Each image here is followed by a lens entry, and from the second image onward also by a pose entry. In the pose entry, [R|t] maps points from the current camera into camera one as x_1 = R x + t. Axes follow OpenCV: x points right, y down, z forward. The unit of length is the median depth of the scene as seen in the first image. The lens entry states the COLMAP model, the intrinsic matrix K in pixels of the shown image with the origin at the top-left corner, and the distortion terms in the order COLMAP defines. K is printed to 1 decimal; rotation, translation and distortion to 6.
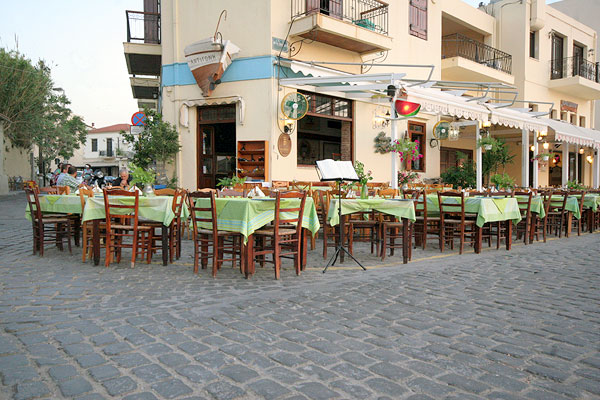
lens RADIAL K [[482.4, 0, 301.7], [0, 482.4, 199.4], [0, 0, 1]] dist [-0.017985, 0.003322]
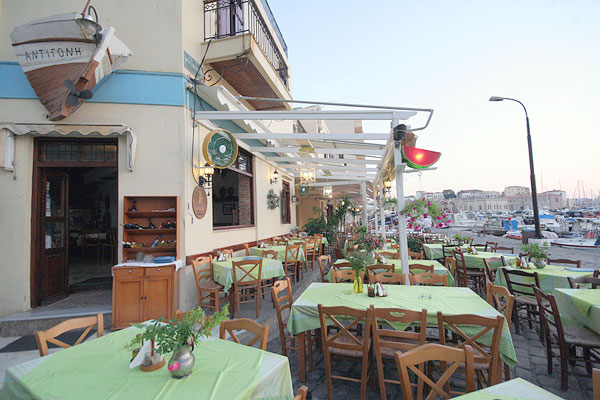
lens RADIAL K [[269.8, 0, 297.4], [0, 269.8, 200.8], [0, 0, 1]] dist [-0.000935, -0.002490]
pose [[0.842722, 0.005962, 0.538316, -0.130365], [0.048574, 0.995018, -0.087062, -0.074313], [-0.536153, 0.099517, 0.838234, 0.591134]]
